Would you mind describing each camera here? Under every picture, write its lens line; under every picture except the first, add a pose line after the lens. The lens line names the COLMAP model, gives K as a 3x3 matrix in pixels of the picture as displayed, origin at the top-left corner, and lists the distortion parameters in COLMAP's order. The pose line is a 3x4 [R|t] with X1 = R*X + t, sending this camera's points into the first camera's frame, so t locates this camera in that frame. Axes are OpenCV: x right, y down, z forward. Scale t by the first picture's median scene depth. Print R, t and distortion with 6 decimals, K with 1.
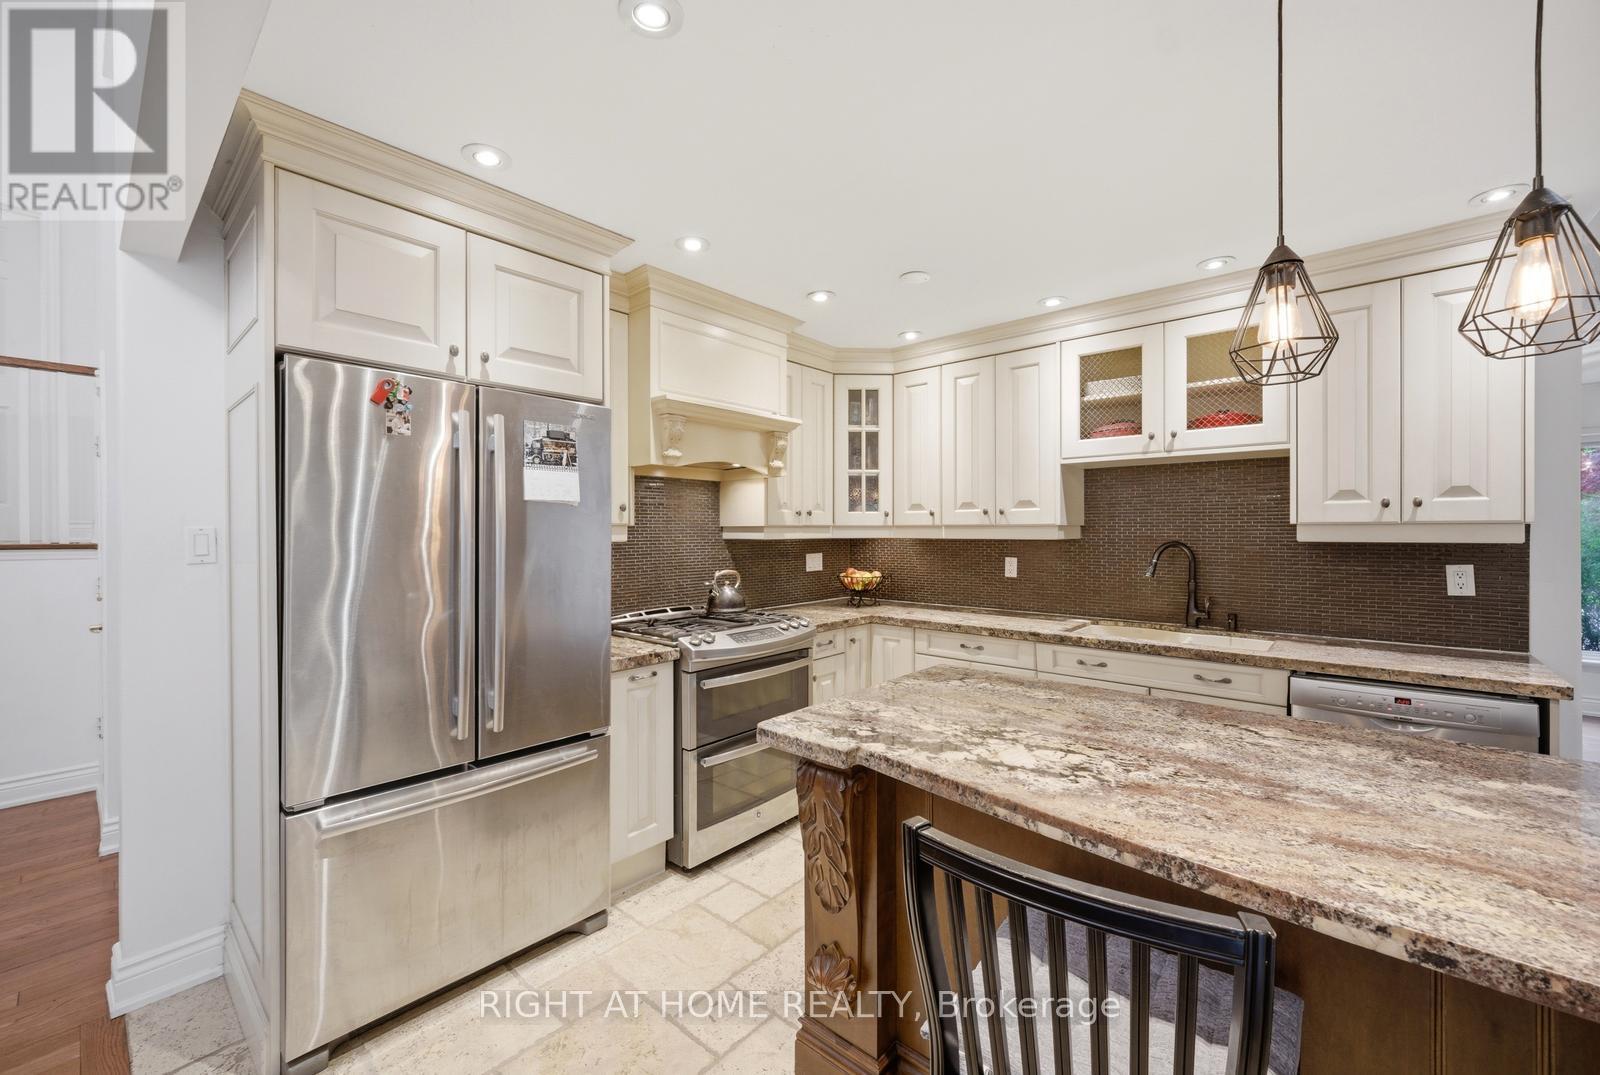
lens RADIAL K [[639.8, 0, 815.5], [0, 639.8, 533.6], [0, 0, 1]] dist [-0.000848, -0.000964]
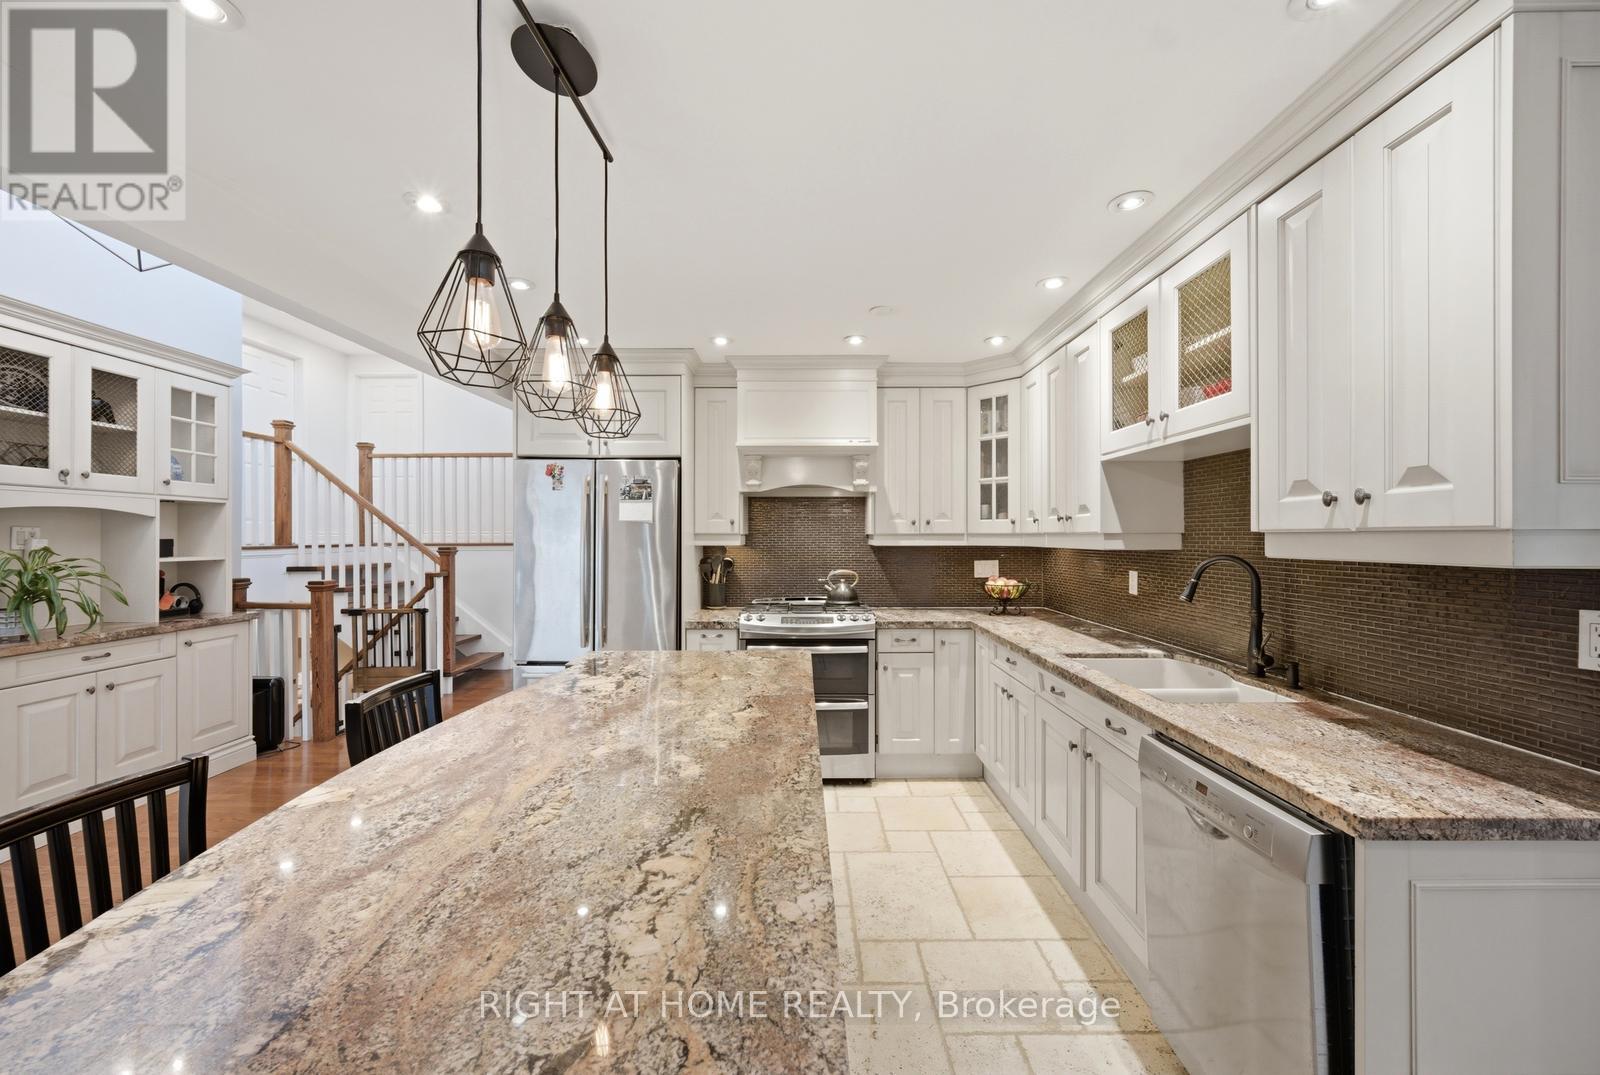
lens RADIAL K [[639.8, 0, 804.3], [0, 639.8, 538.1], [0, 0, 1]] dist [-0.000848, -0.000964]
pose [[0.657156, 0.003440, -0.753746, 0.833678], [-0.004444, 0.999990, 0.000690, -0.005861], [0.753741, 0.002896, 0.657165, 0.155656]]
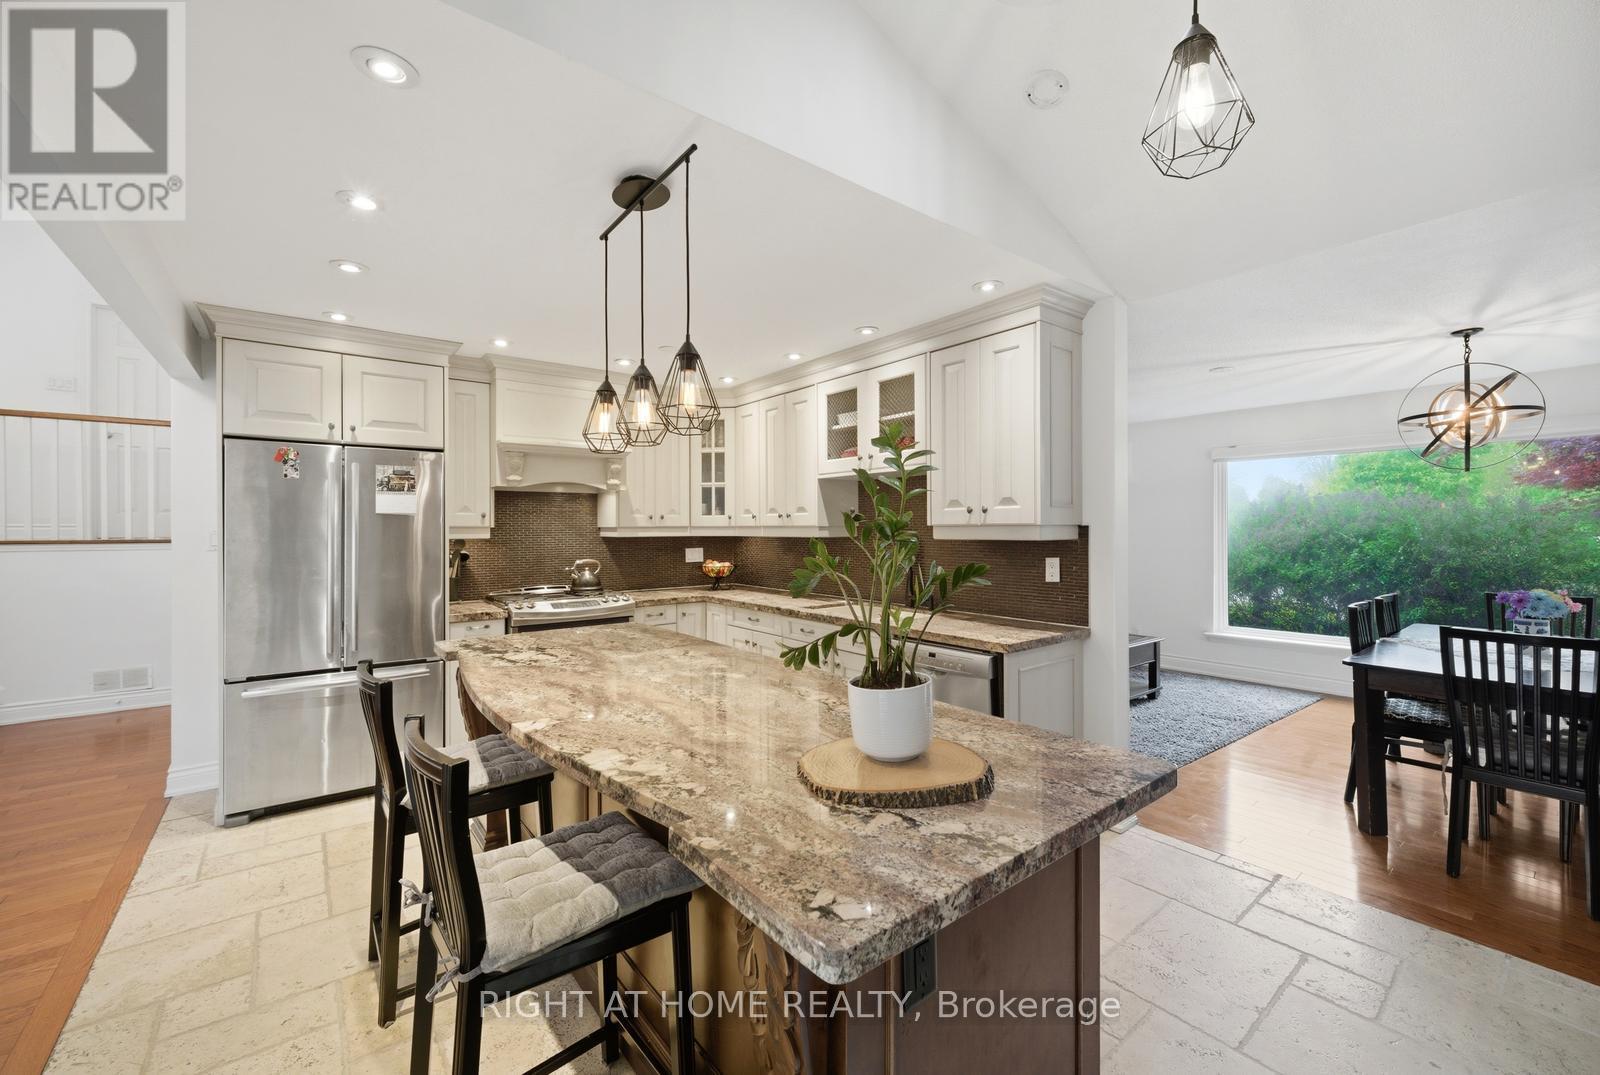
lens RADIAL K [[639.8, 0, 812.3], [0, 639.8, 529.4], [0, 0, 1]] dist [-0.000848, -0.000964]
pose [[0.983340, -0.001509, -0.181771, 0.659410], [0.001070, 0.999996, -0.002512, -0.003781], [0.181775, 0.002276, 0.983338, -0.290373]]
